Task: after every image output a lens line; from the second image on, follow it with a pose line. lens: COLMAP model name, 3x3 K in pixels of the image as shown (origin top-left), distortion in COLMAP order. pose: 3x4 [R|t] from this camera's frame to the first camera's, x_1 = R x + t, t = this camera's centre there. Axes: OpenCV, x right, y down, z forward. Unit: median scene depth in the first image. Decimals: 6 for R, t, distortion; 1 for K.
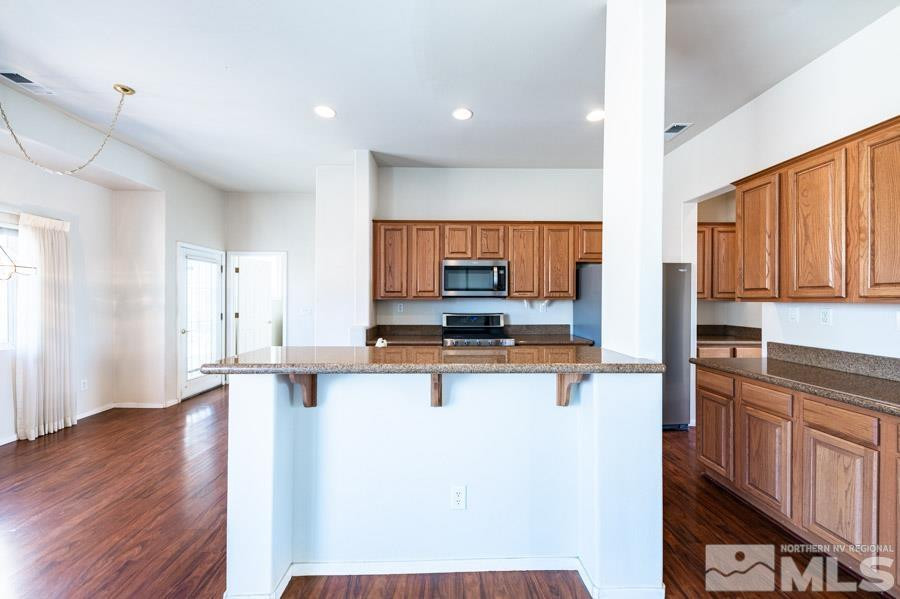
lens RADIAL K [[336.1, 0, 446.0], [0, 336.1, 301.2], [0, 0, 1]] dist [0.003949, -0.000185]
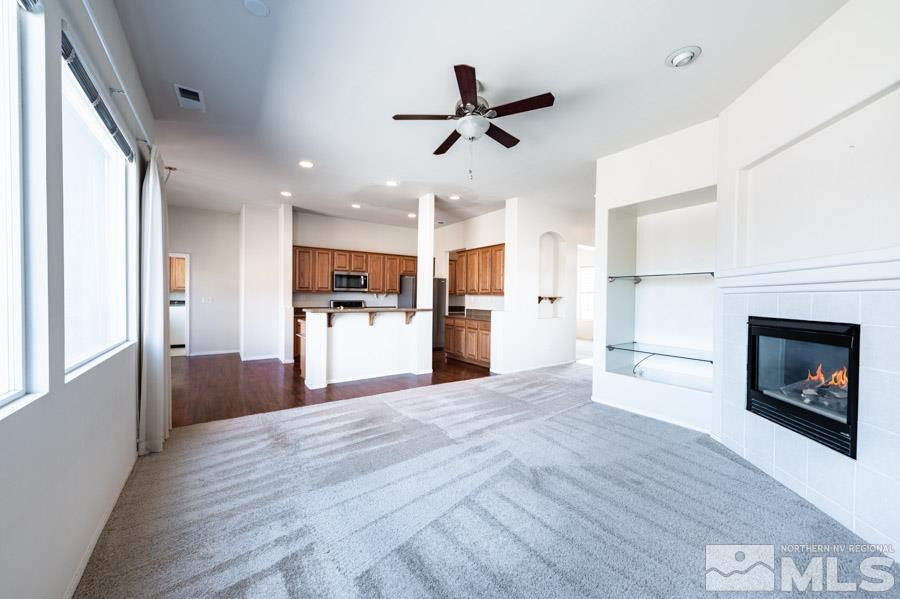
lens RADIAL K [[336.1, 0, 446.0], [0, 336.1, 301.2], [0, 0, 1]] dist [0.003949, -0.000185]
pose [[0.836080, 0.002280, 0.548602, -0.500551], [-0.006261, 0.999966, 0.005386, 0.028360], [-0.548571, -0.007938, 0.836066, -0.860873]]
